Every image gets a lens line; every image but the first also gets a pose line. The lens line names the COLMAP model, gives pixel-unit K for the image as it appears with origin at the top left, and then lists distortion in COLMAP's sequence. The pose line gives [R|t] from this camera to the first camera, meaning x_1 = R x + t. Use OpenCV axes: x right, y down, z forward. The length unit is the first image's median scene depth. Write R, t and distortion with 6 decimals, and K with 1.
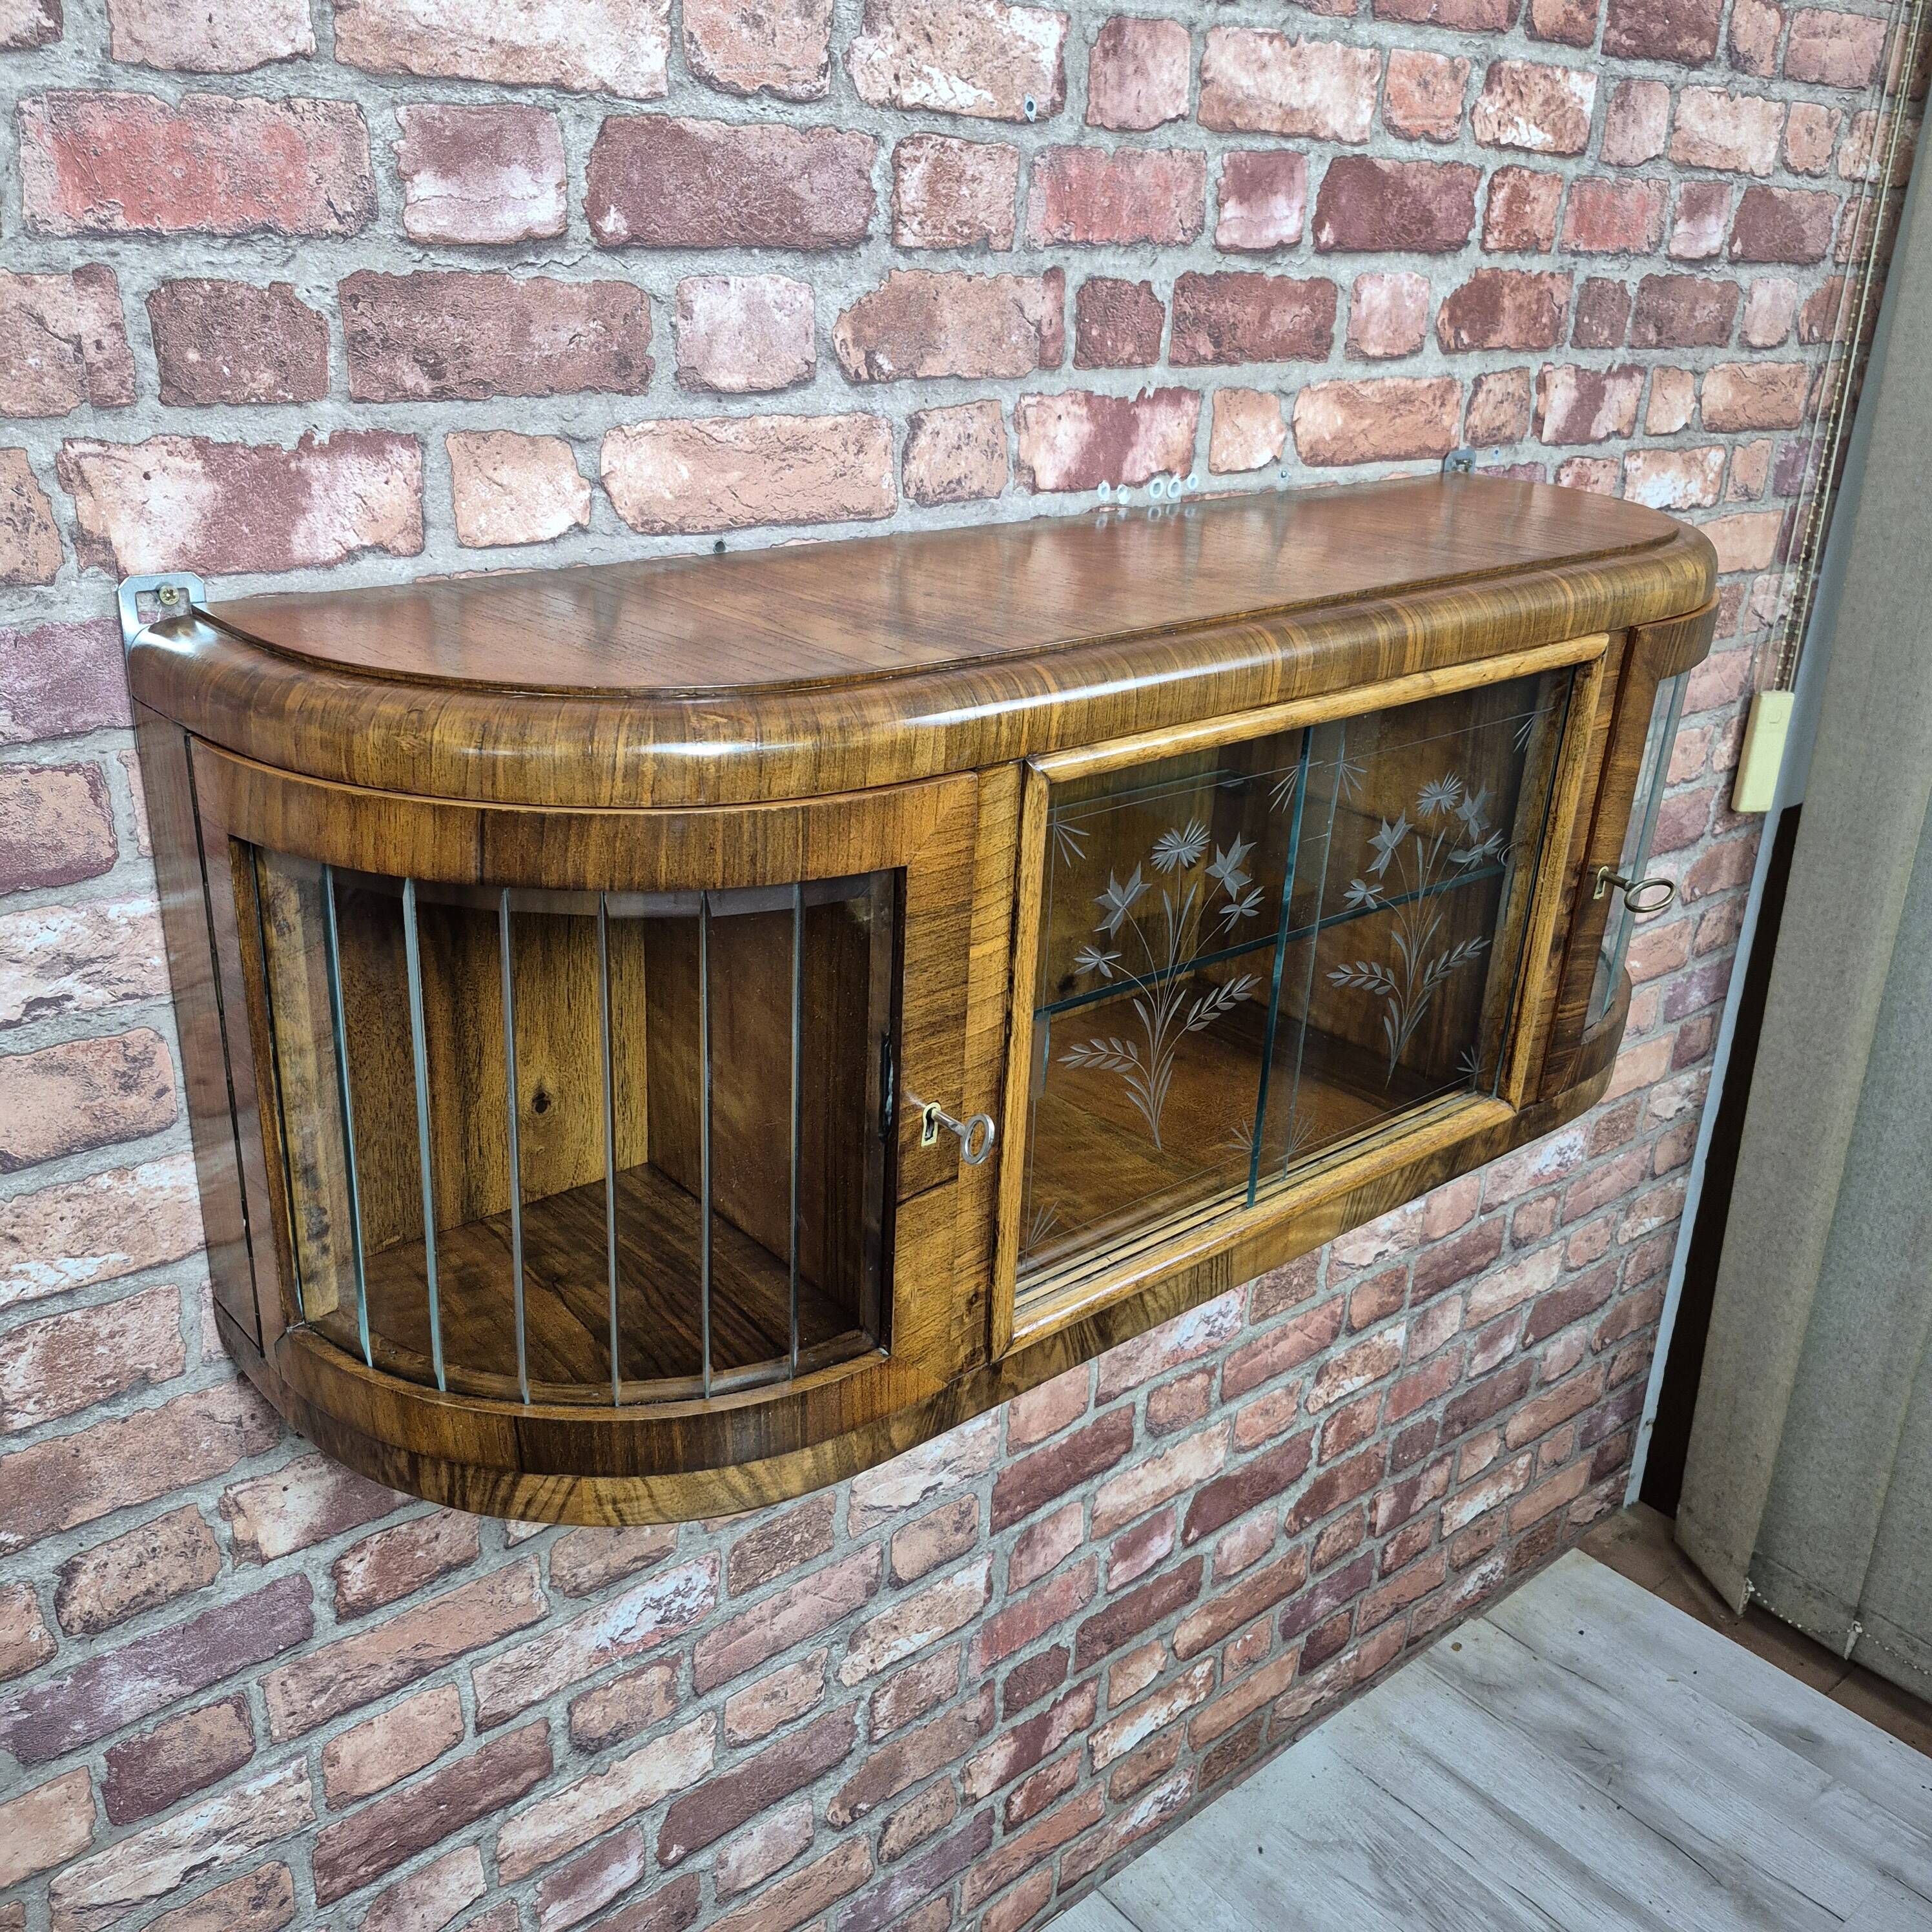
lens RADIAL K [[1846.8, 0, 952.6], [0, 1846.8, 977.0], [0, 0, 1]] dist [0.030551, 0.000000]
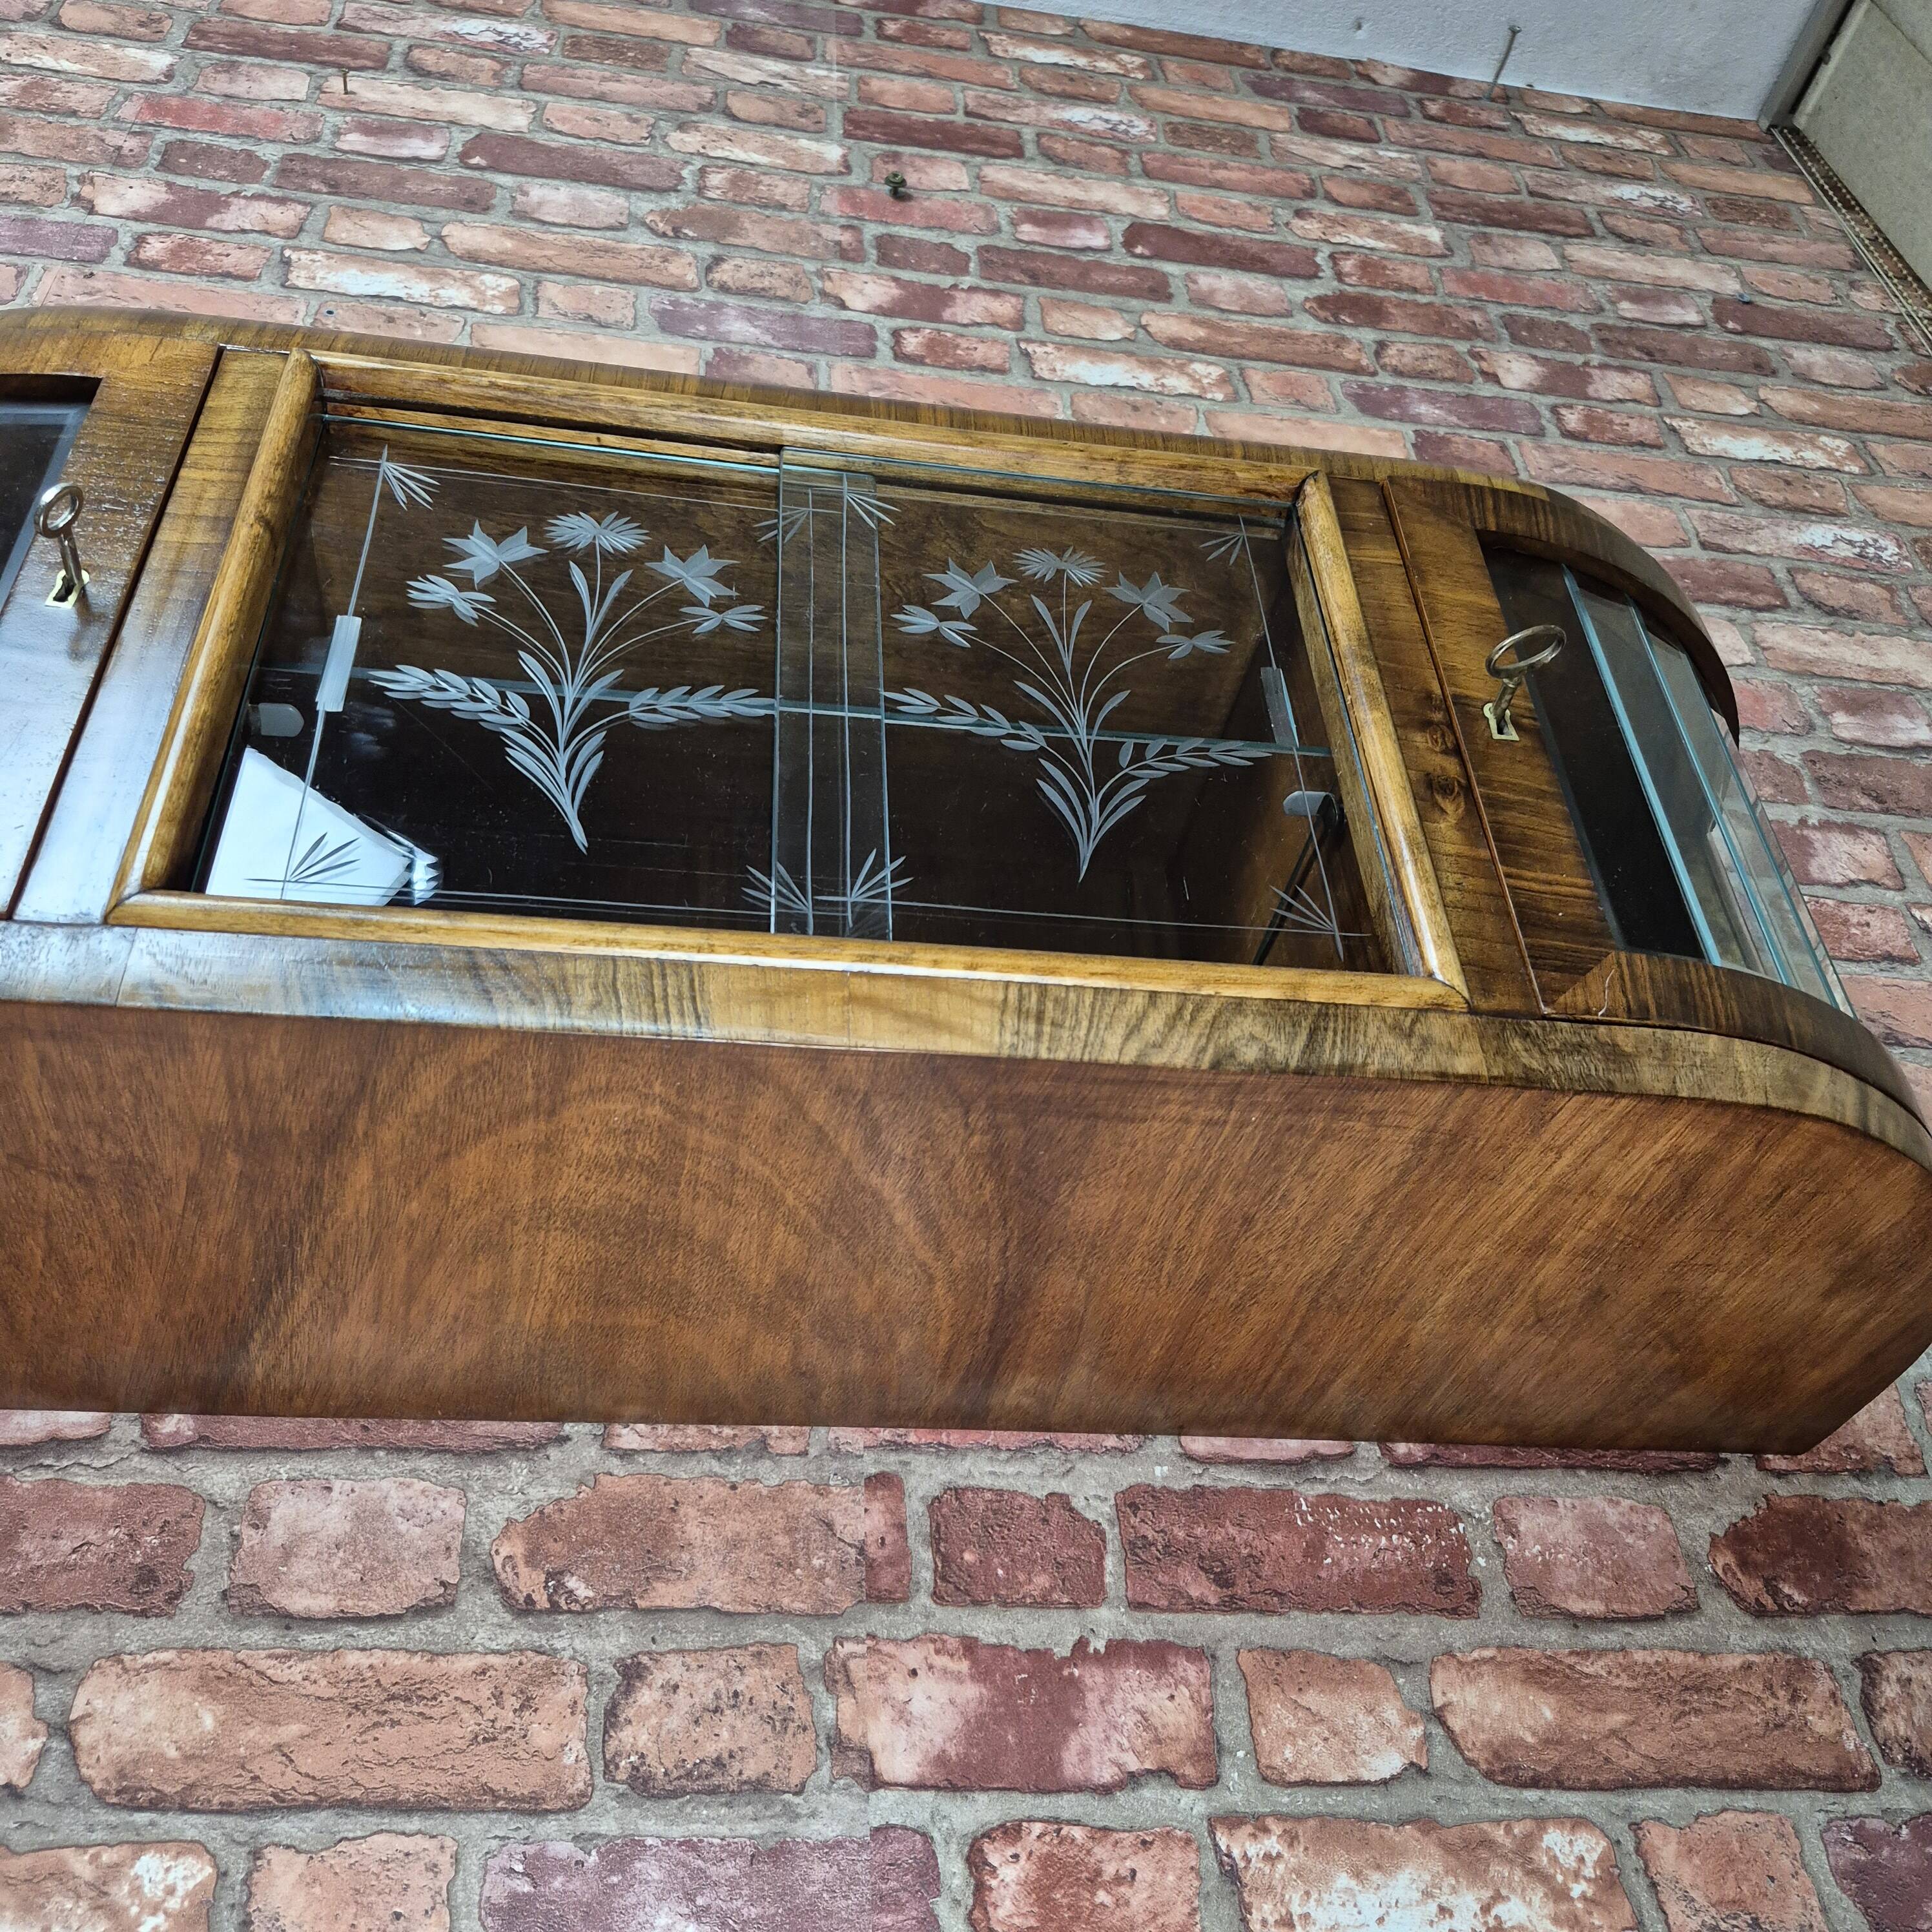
lens RADIAL K [[1846.8, 0, 974.8], [0, 1846.8, 956.0], [0, 0, 1]] dist [0.030551, 0.000000]
pose [[0.855741, -0.394463, -0.334824, 0.398287], [-0.119726, 0.478593, -0.869836, 0.150386], [0.503362, 0.784441, 0.362324, 0.562664]]
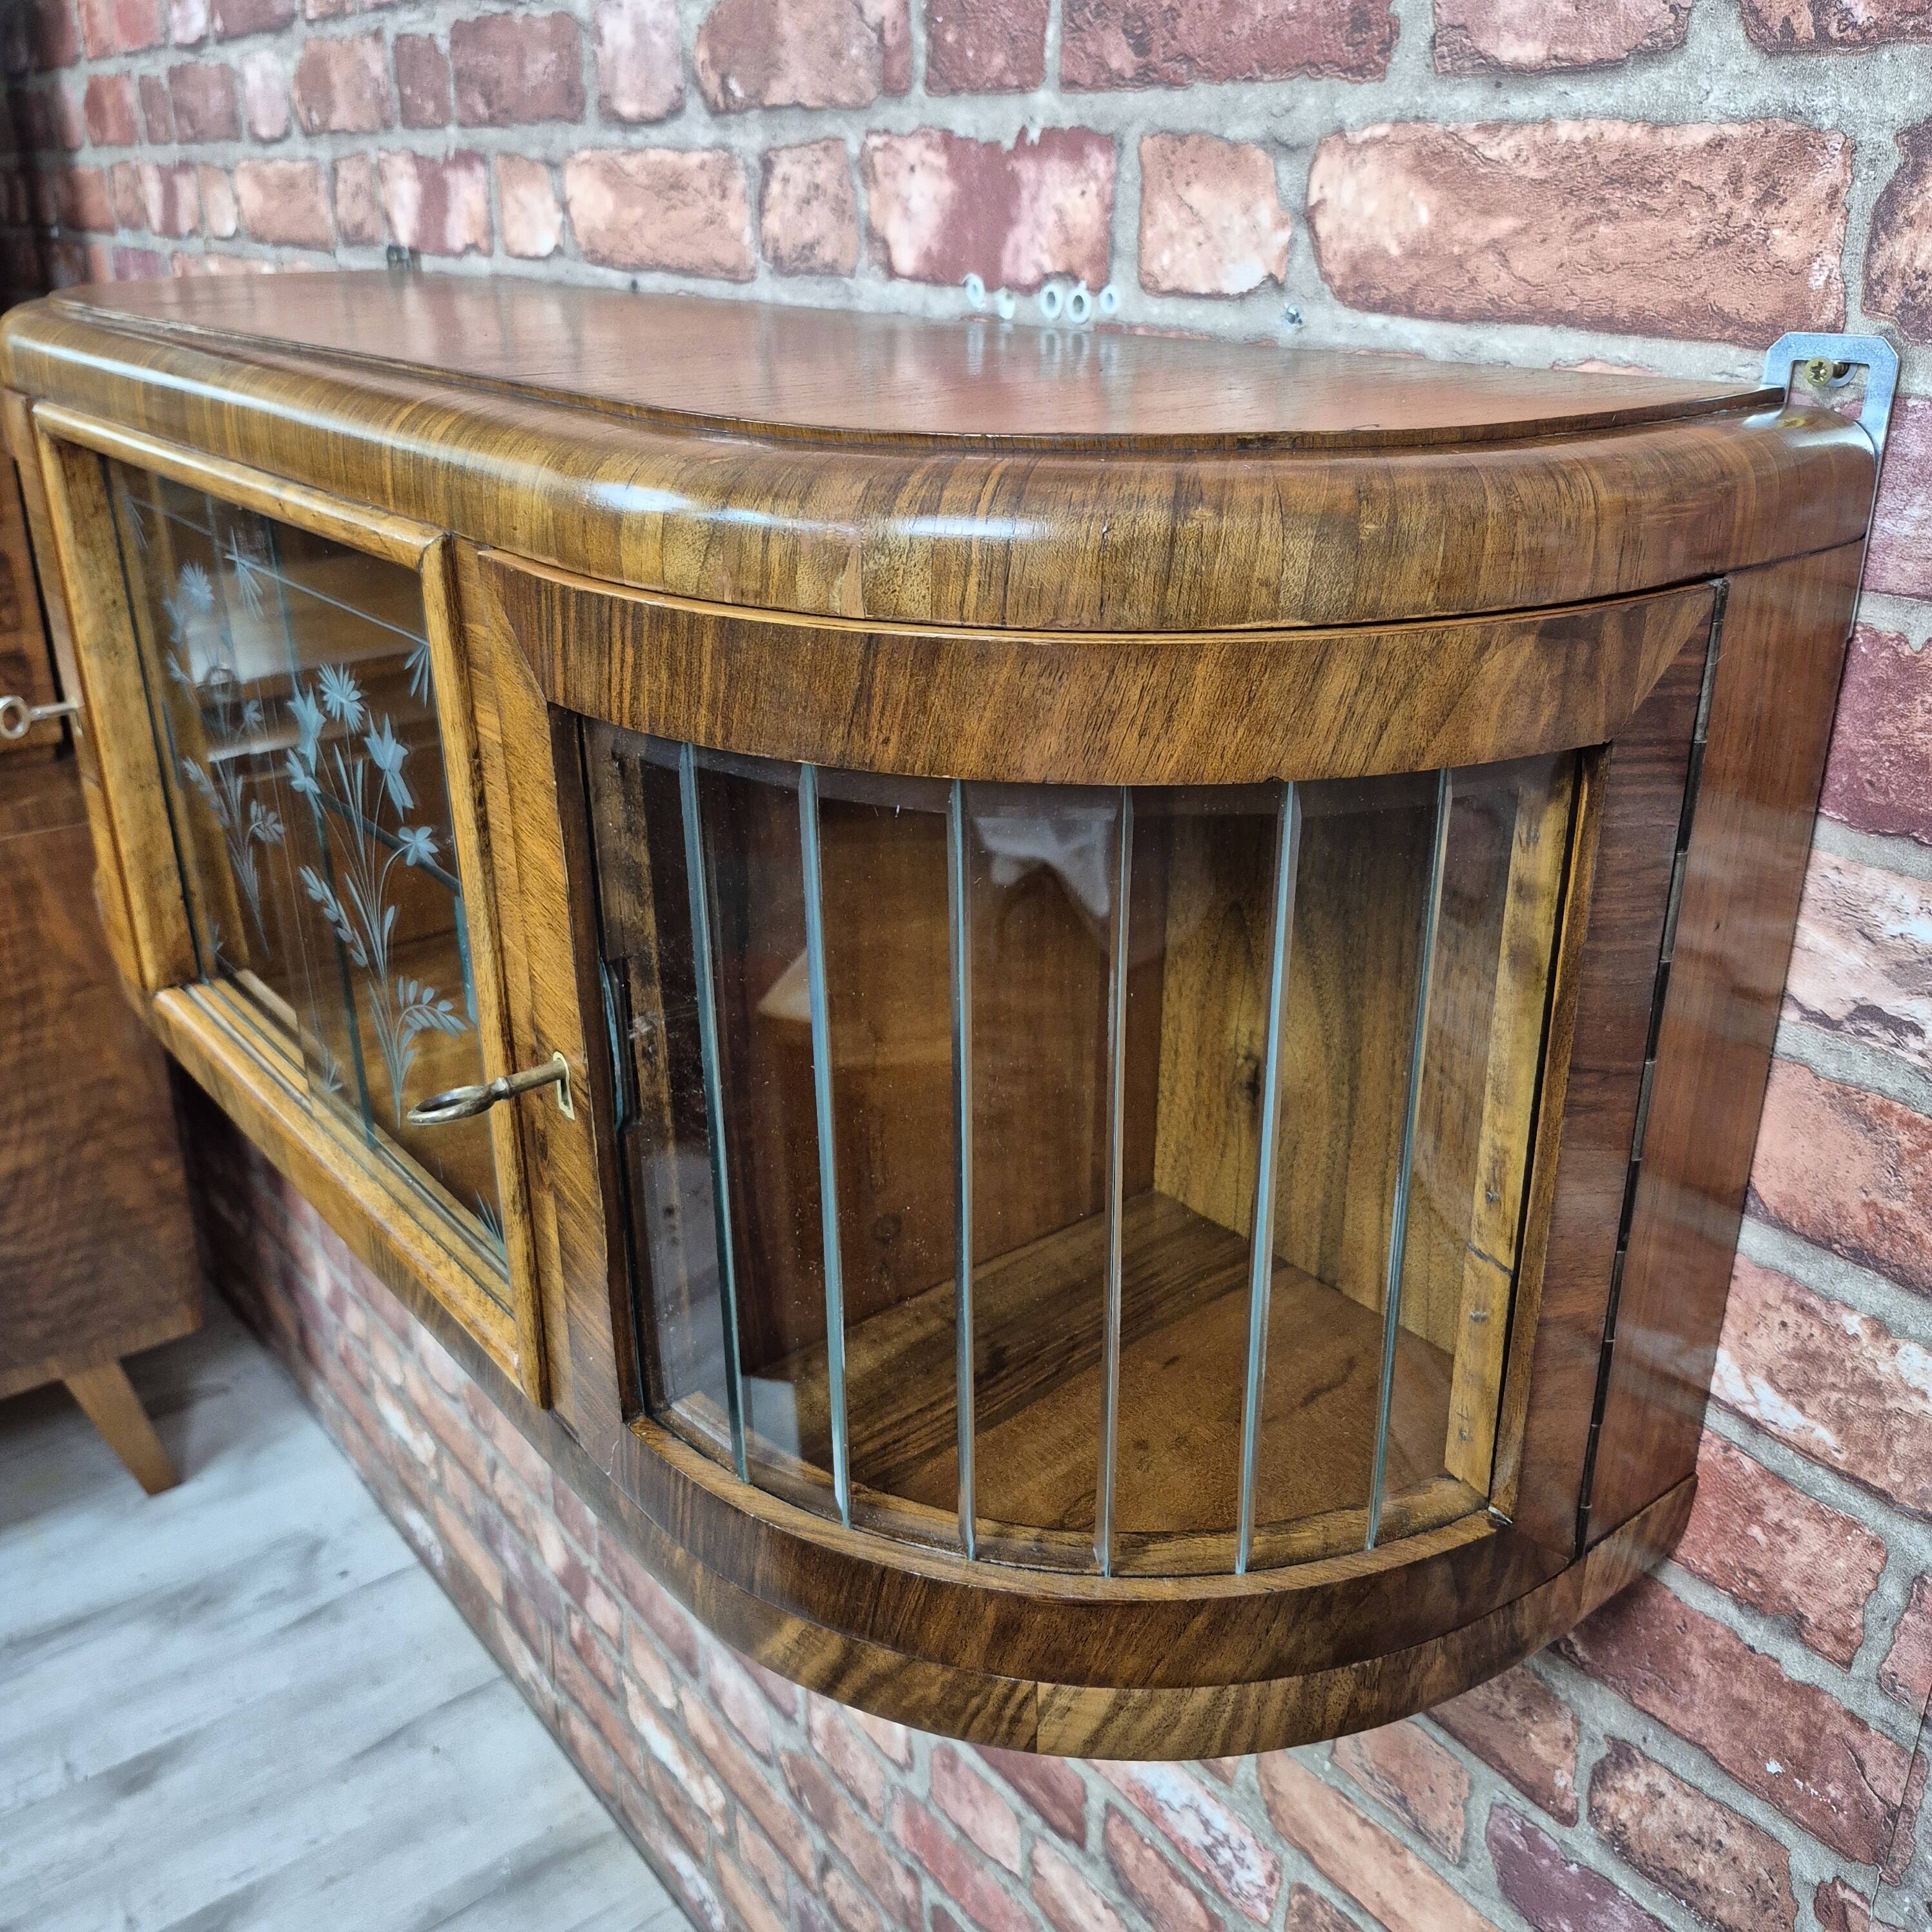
lens RADIAL K [[1846.8, 0, 962.7], [0, 1846.8, 965.4], [0, 0, 1]] dist [0.030551, 0.000000]
pose [[-0.022636, 0.359588, -0.932836, 0.809640], [-0.391301, 0.855448, 0.339252, -0.287925], [0.919984, 0.372699, 0.121344, 1.035902]]
